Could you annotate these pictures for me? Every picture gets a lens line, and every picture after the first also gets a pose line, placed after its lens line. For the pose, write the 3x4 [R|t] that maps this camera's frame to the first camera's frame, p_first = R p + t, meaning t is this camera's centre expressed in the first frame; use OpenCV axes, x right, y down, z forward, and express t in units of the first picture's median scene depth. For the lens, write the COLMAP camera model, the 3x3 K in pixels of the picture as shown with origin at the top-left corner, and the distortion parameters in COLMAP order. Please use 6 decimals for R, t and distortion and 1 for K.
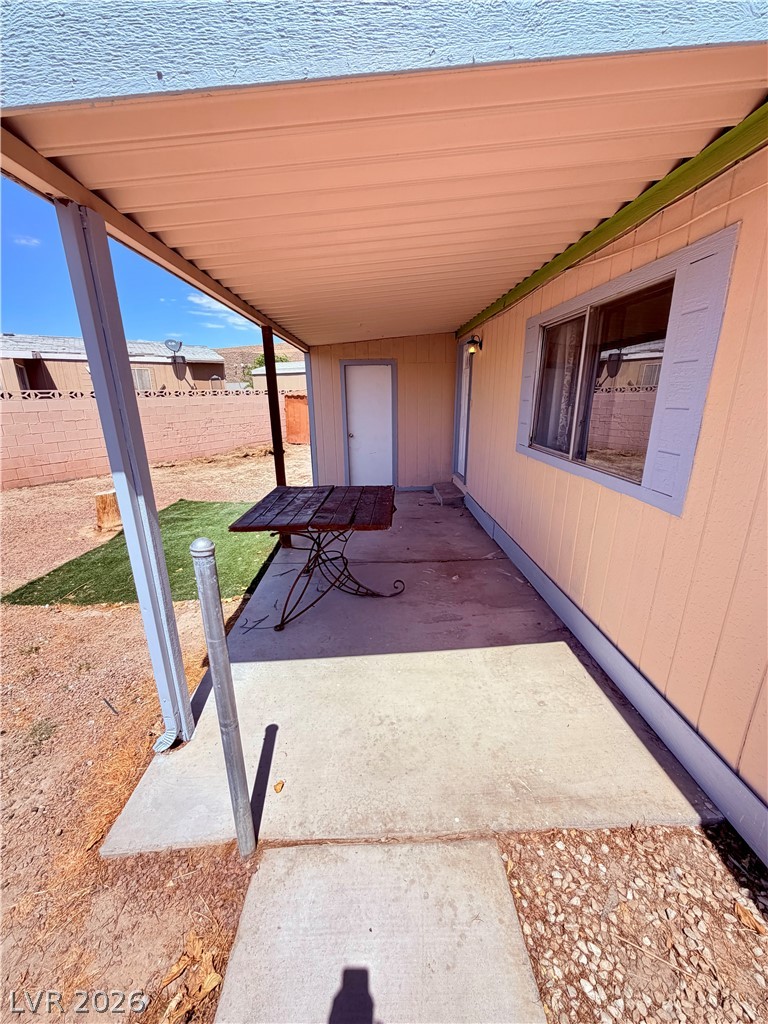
lens RADIAL K [[407.3, 0, 380.3], [0, 407.3, 512.3], [0, 0, 1]] dist [0.000244, 0.000110]
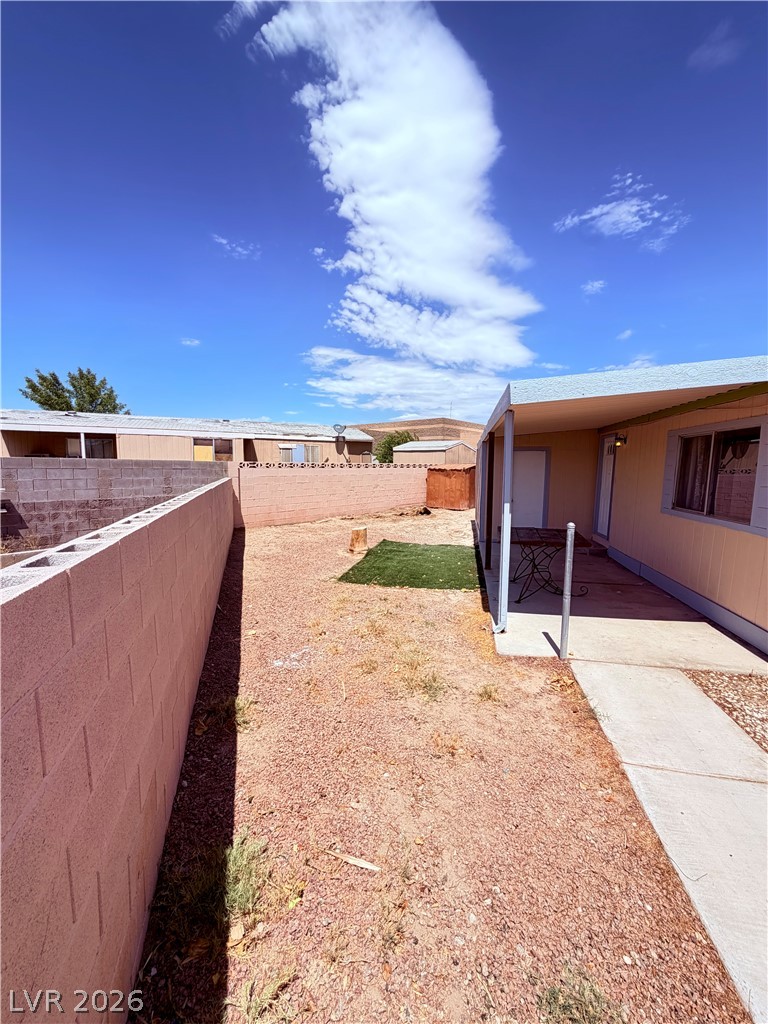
lens RADIAL K [[407.3, 0, 382.3], [0, 407.3, 512.6], [0, 0, 1]] dist [0.000244, 0.000110]
pose [[0.975956, 0.049481, -0.212275, -0.257696], [-0.084510, 0.983612, -0.159264, 0.129998], [0.200916, 0.173374, 0.964144, -0.482132]]
